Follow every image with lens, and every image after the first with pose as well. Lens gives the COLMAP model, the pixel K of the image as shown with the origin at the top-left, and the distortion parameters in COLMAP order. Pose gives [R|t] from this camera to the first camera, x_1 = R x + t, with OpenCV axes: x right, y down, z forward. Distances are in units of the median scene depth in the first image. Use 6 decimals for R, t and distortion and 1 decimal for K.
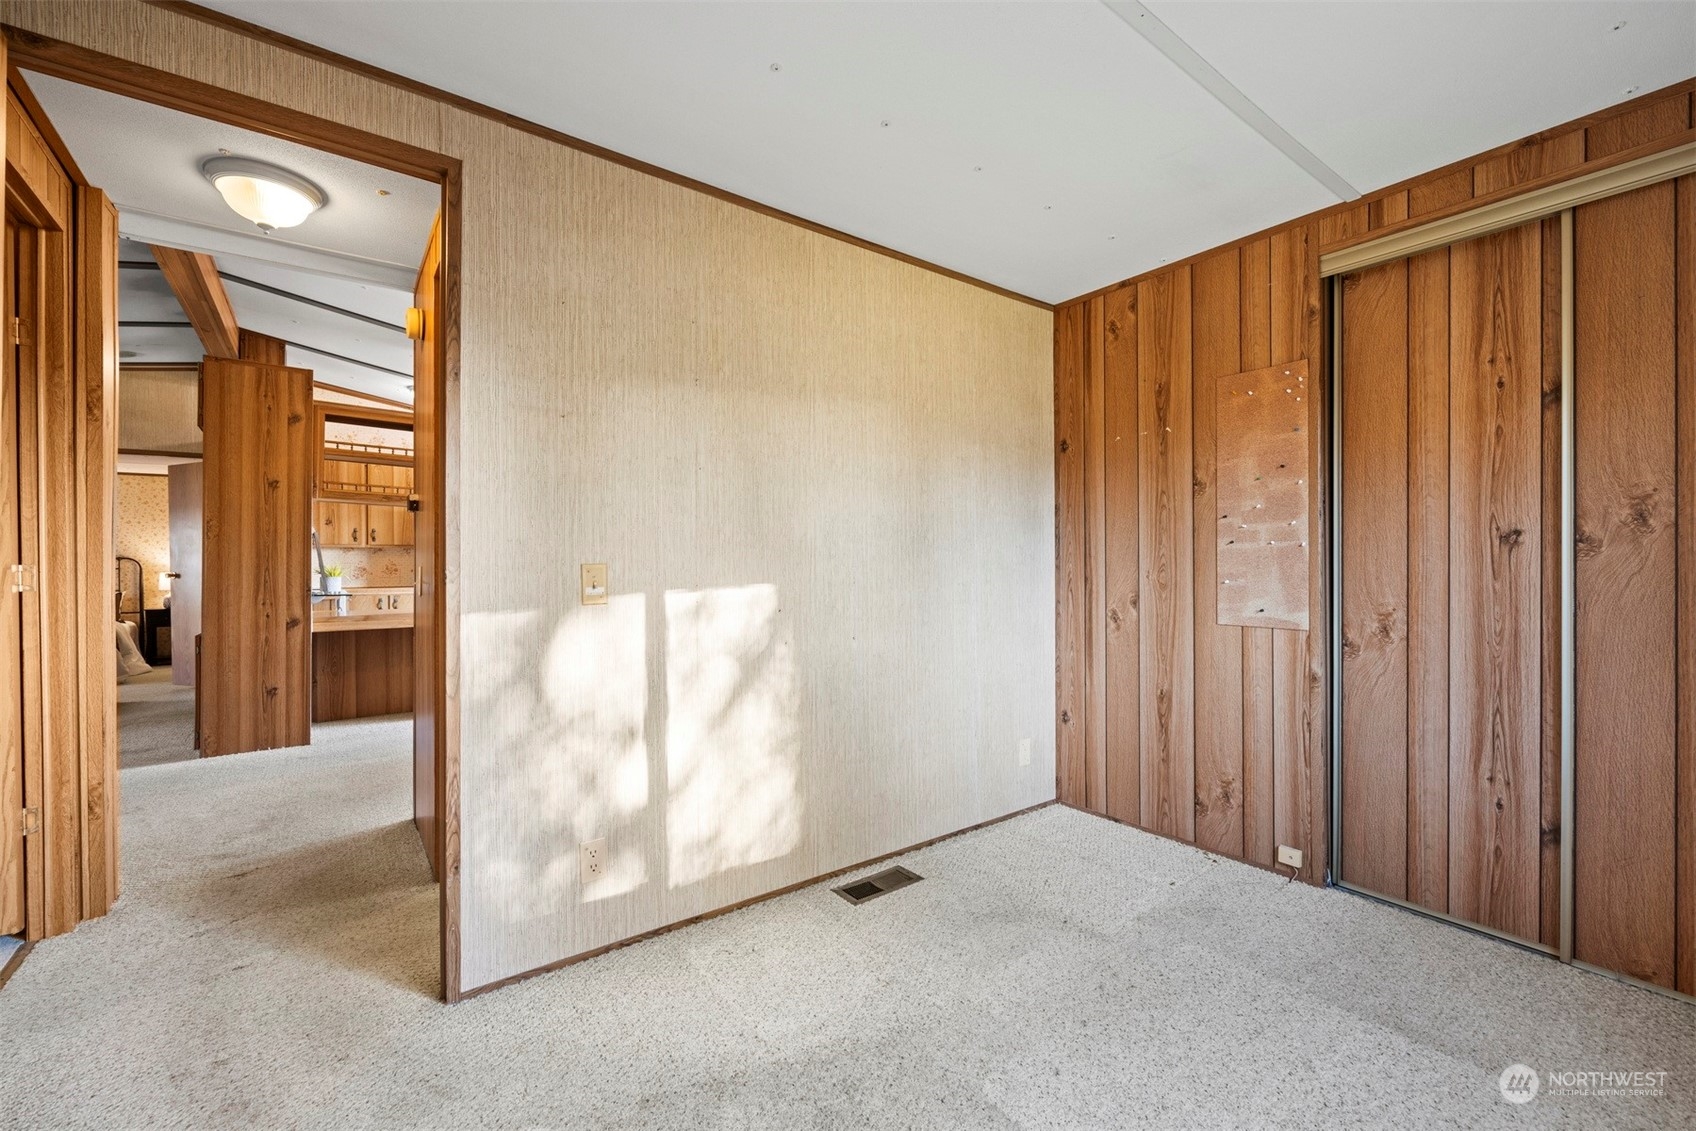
lens RADIAL K [[692.5, 0, 848.0], [0, 692.5, 565.5], [0, 0, 1]] dist [-0.002638, -0.000369]
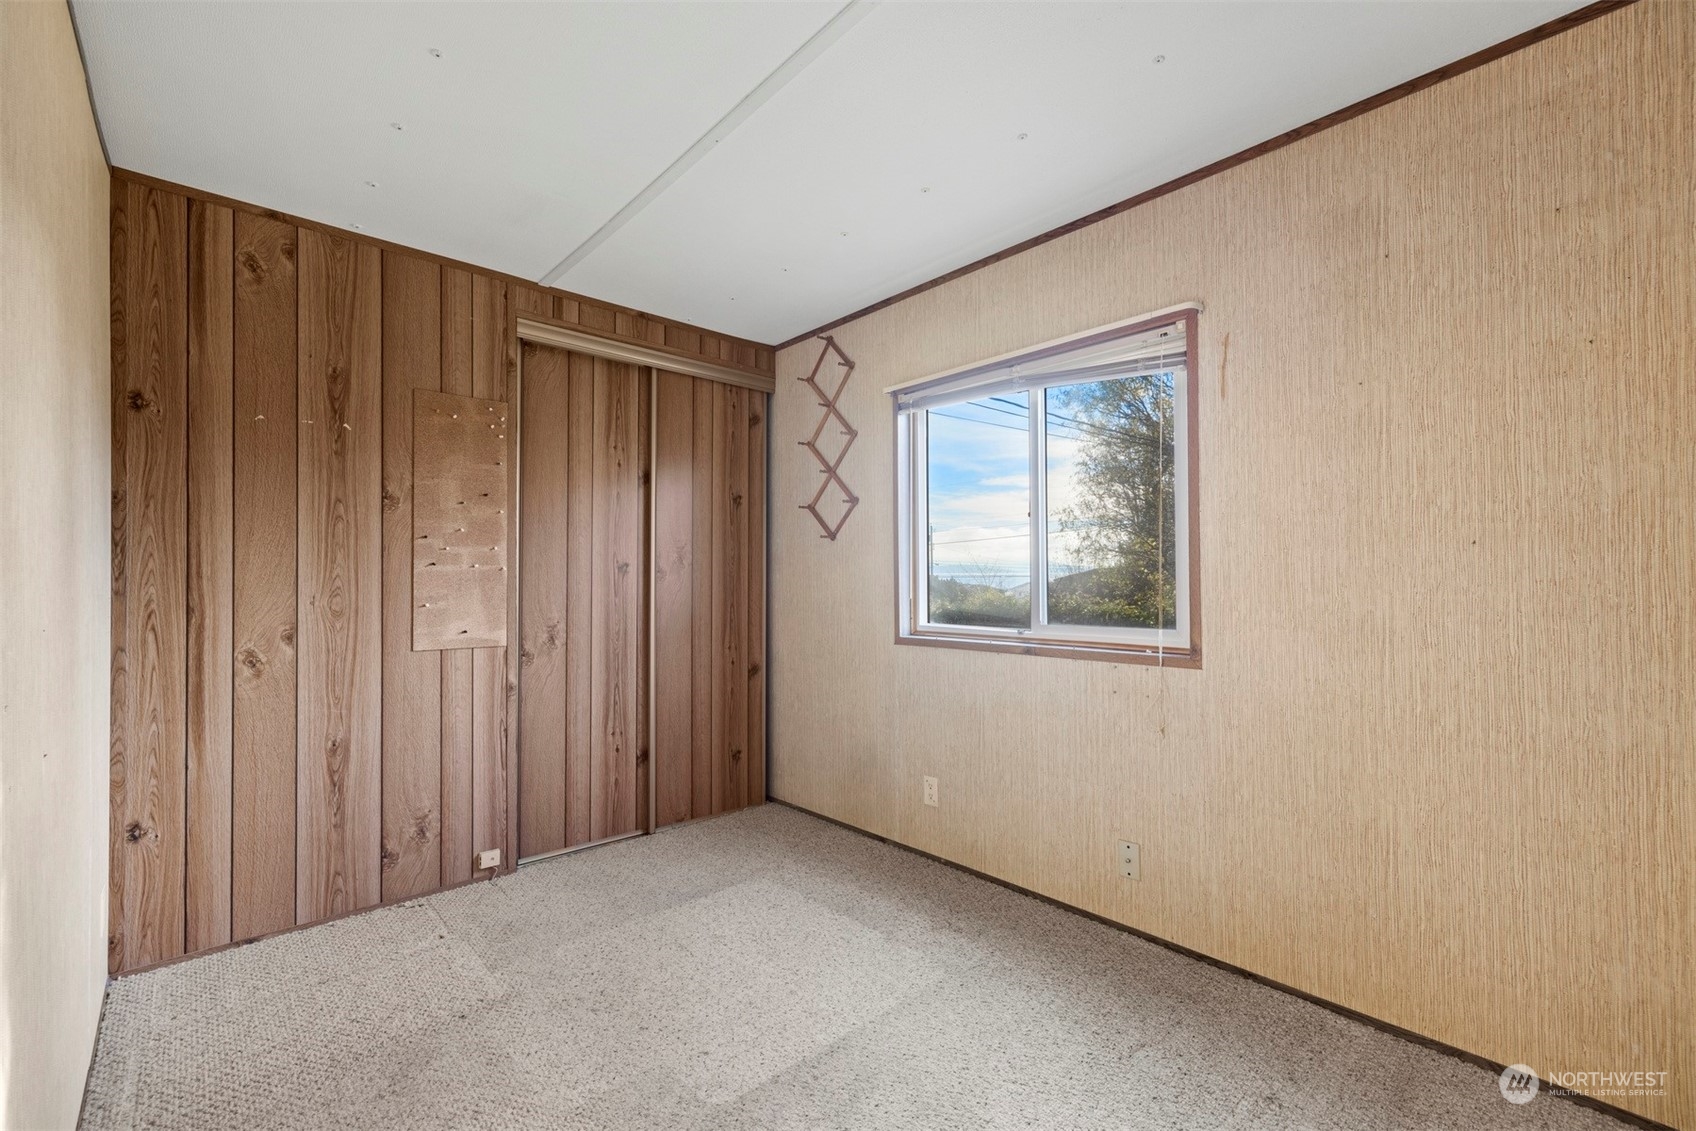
lens RADIAL K [[719.0, 0, 853.6], [0, 719.0, 578.6], [0, 0, 1]] dist [0.000280, -0.000165]
pose [[-0.106302, 0.010259, 0.994281, -0.519537], [0.007843, 0.999924, -0.009479, 0.000835], [-0.994303, 0.006790, -0.106374, 0.538537]]
